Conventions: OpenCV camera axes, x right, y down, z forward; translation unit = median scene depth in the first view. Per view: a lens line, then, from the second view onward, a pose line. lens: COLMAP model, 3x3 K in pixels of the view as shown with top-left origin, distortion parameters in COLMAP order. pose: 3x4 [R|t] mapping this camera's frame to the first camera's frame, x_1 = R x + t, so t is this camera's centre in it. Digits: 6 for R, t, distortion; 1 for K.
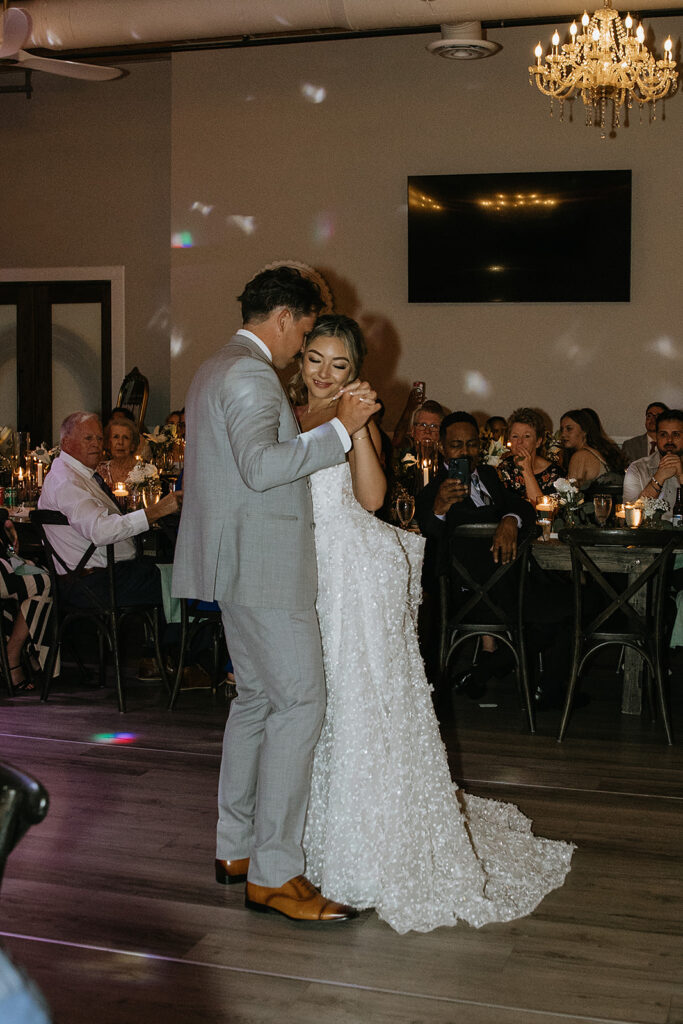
lens RADIAL K [[1475.9, 0, 324.0], [0, 1475.9, 571.9], [0, 0, 1]] dist [0.203457, -1.260937]
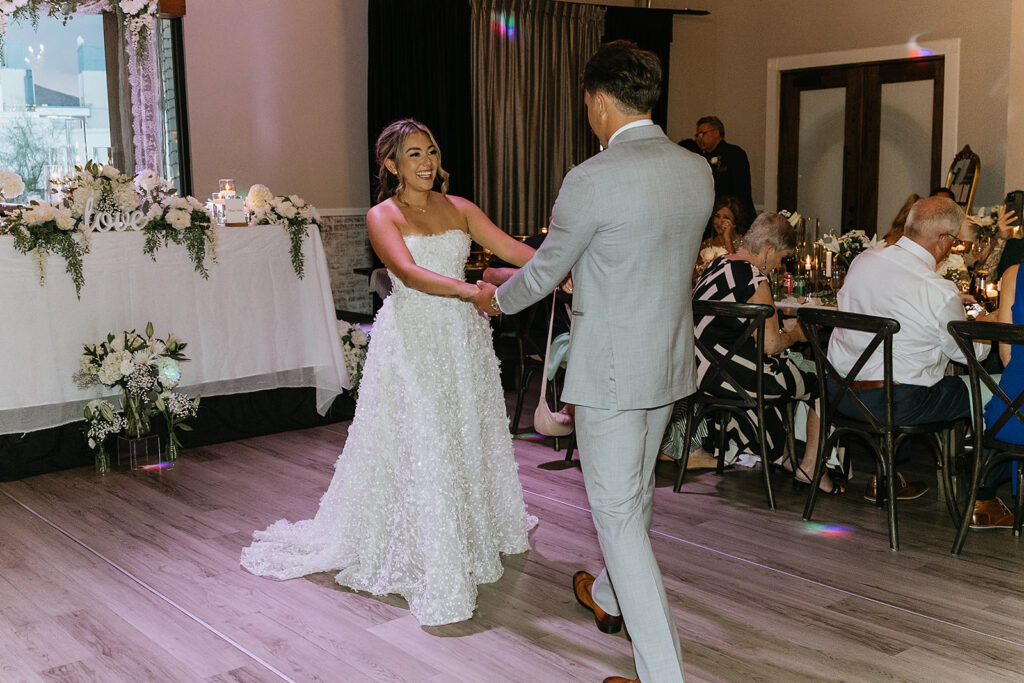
lens RADIAL K [[1137.8, 0, 478.8], [0, 1137.8, 319.9], [0, 0, 1]] dist [0.189333, -0.483132]
pose [[0.848995, 0.048502, -0.526170, 0.003256], [-0.045367, 0.998792, 0.018865, -0.025993], [0.526450, 0.007854, 0.850170, 0.207976]]
